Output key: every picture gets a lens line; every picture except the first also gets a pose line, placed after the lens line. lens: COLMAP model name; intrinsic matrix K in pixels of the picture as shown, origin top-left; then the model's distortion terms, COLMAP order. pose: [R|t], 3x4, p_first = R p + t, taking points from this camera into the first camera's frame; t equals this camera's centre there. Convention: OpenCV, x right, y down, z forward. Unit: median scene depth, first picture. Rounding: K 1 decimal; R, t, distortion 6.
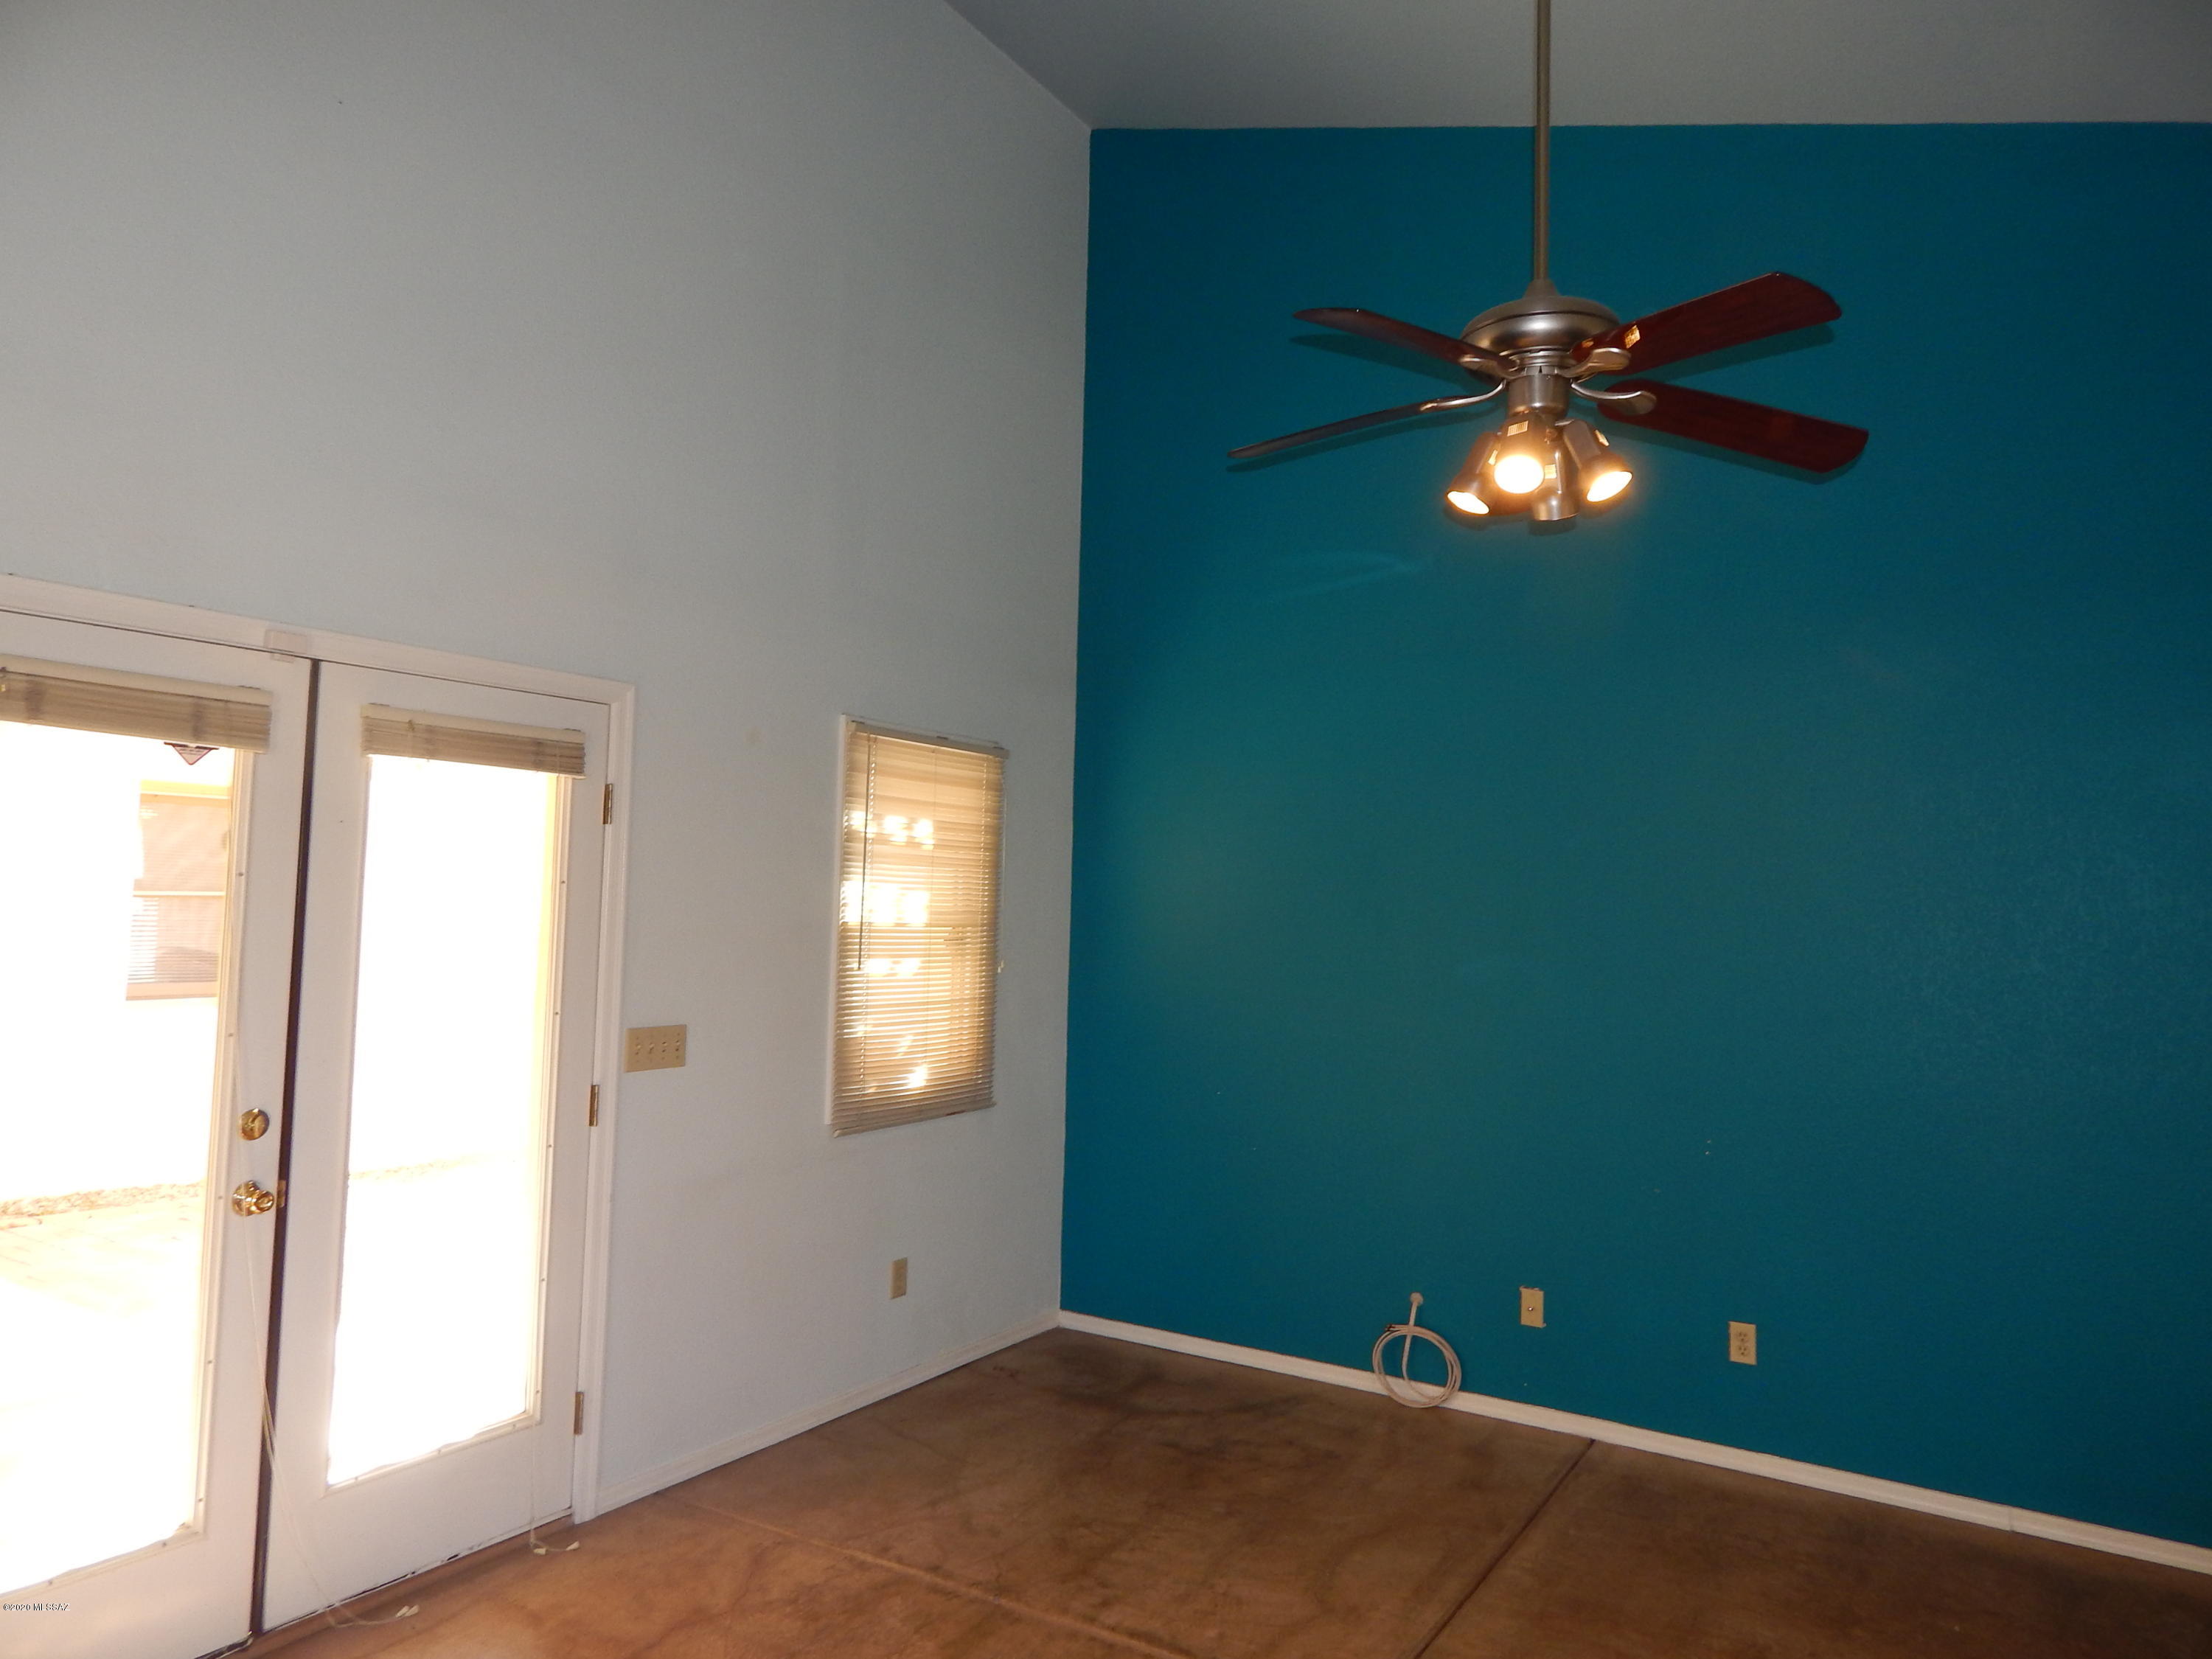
lens RADIAL K [[1470.3, 0, 1109.1], [0, 1470.3, 817.3], [0, 0, 1]] dist [0.009471, -0.004731]
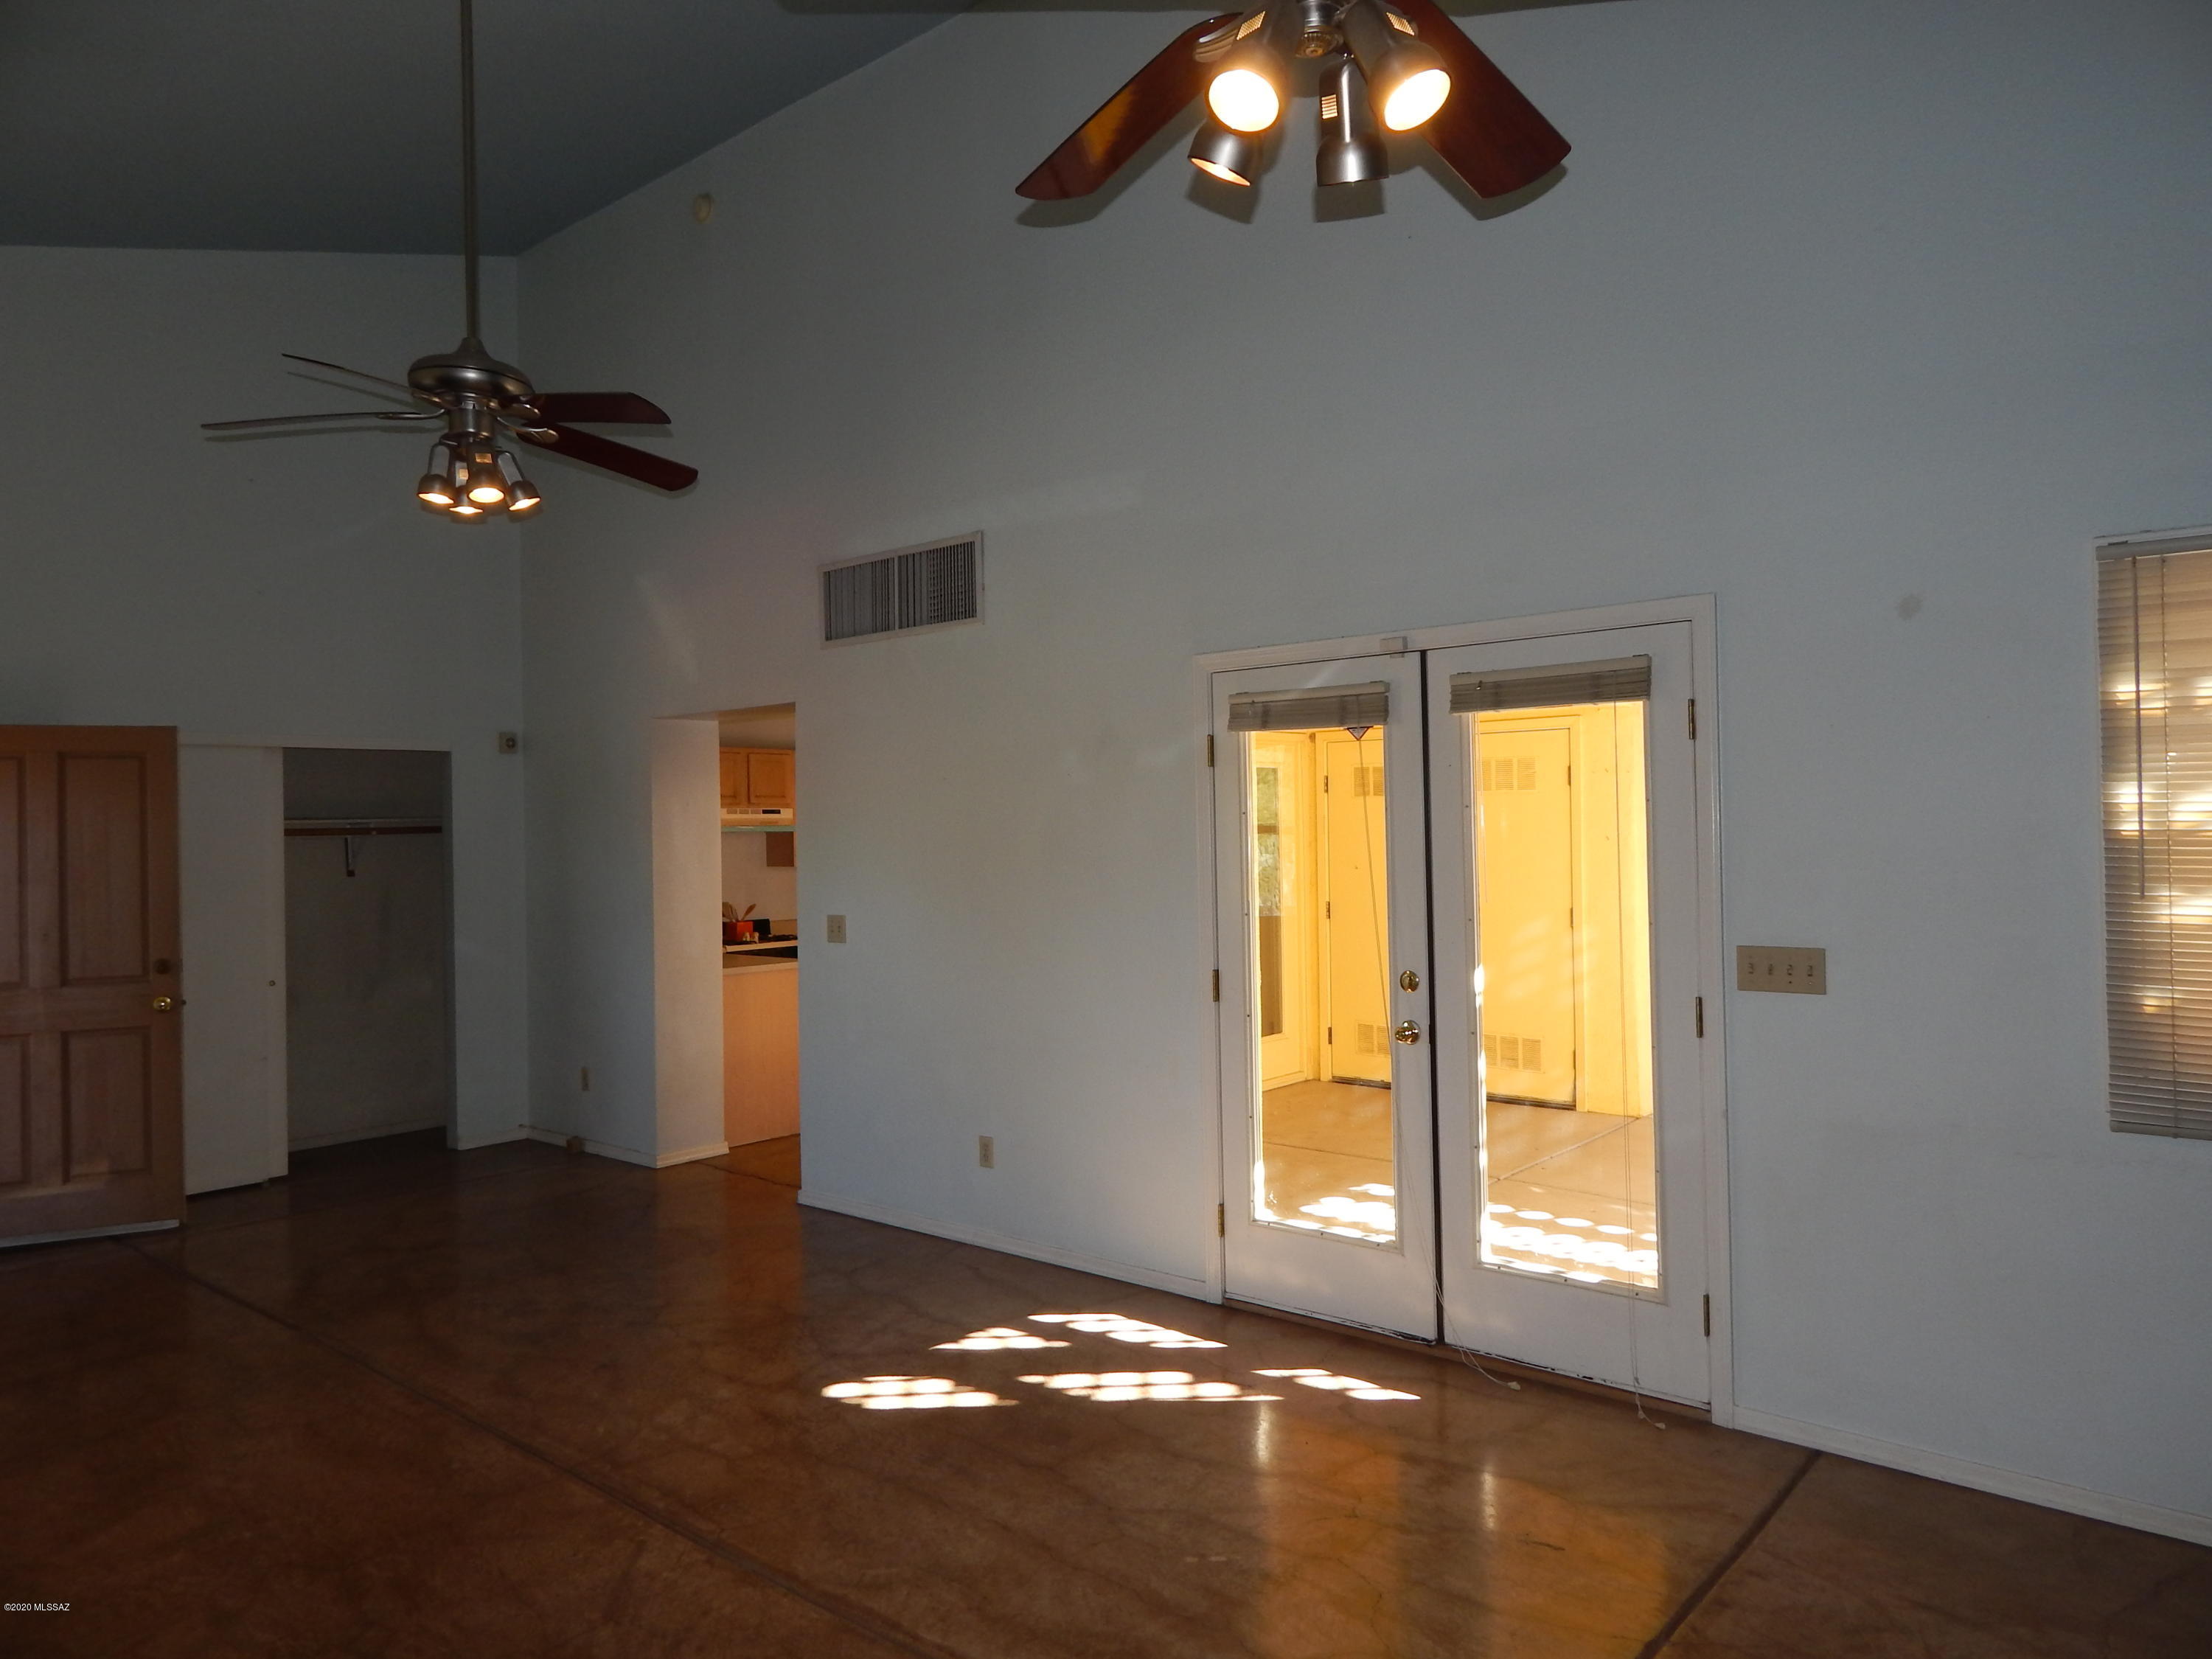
lens RADIAL K [[1470.3, 0, 1109.1], [0, 1470.3, 817.3], [0, 0, 1]] dist [0.009471, -0.004731]
pose [[-0.163170, -0.035401, -0.985963, 0.682514], [0.071707, 0.996287, -0.047639, 0.073435], [0.983989, -0.078474, -0.160026, 0.731723]]
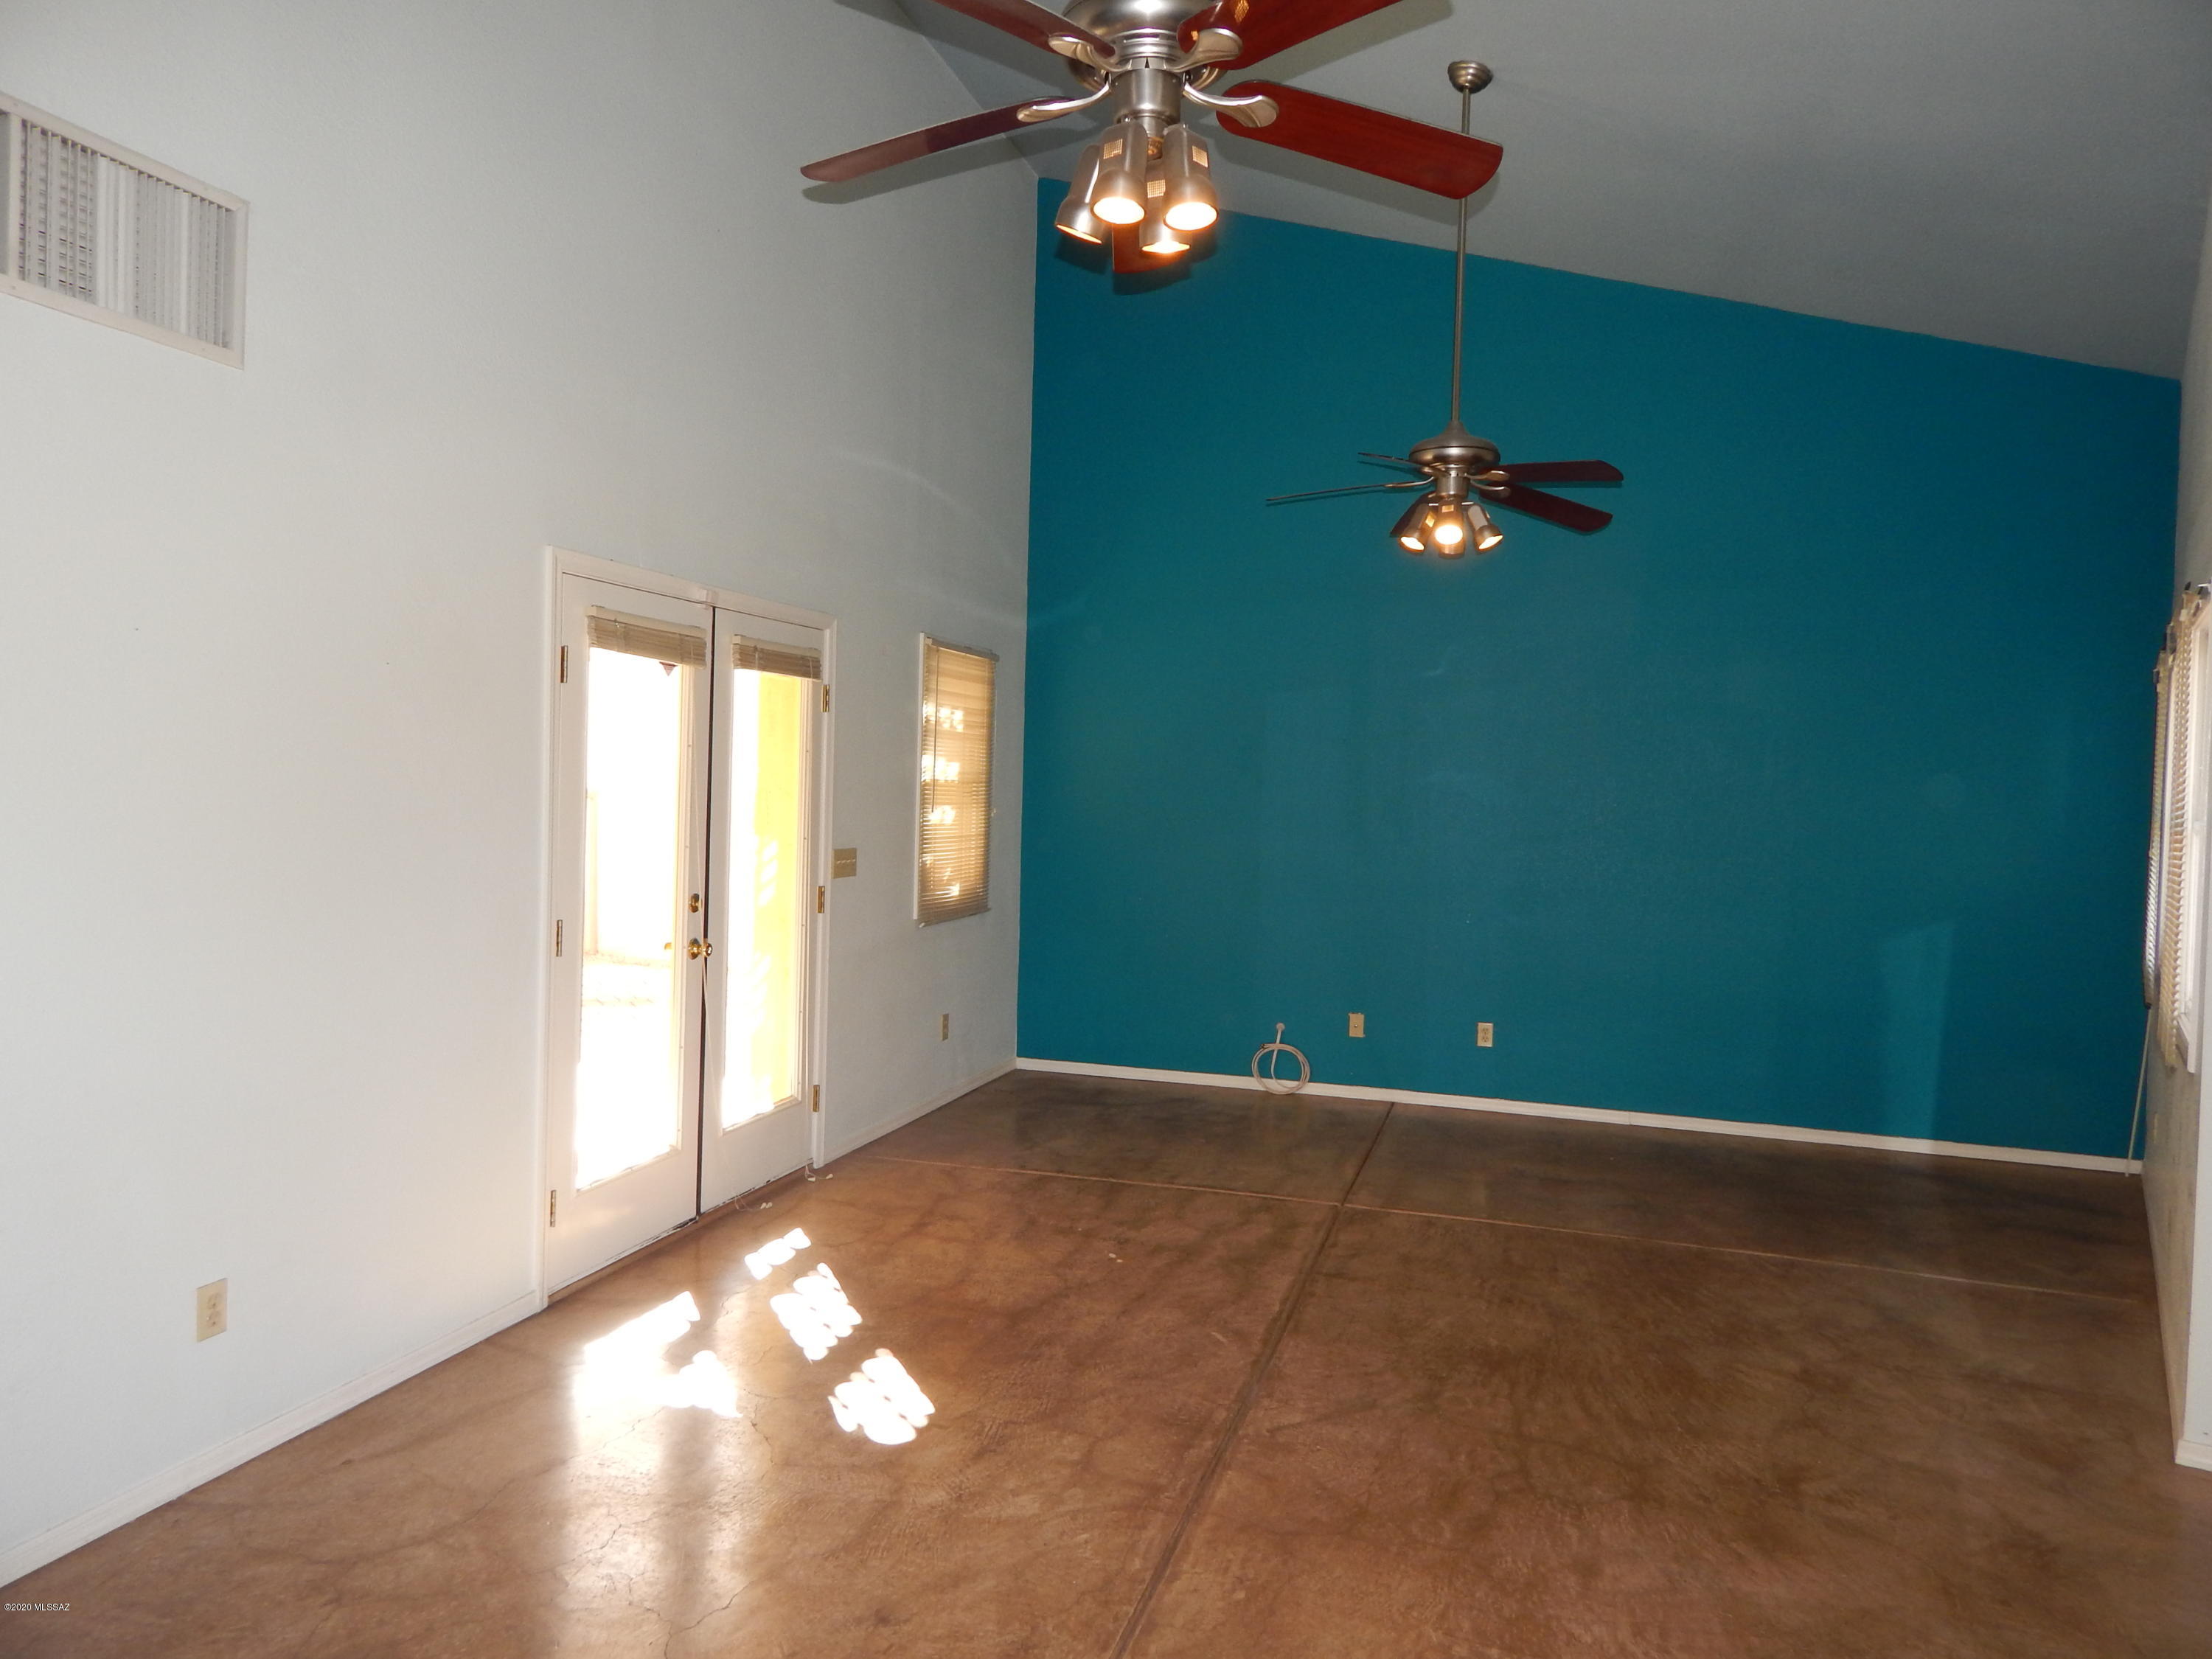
lens RADIAL K [[1468.6, 0, 1122.4], [0, 1468.6, 812.0], [0, 0, 1]] dist [0.004285, -0.000328]
pose [[0.965184, -0.004427, 0.261533, -0.421274], [-0.018444, 0.996216, 0.084931, -0.024815], [-0.260920, -0.086797, 0.961451, -0.487227]]
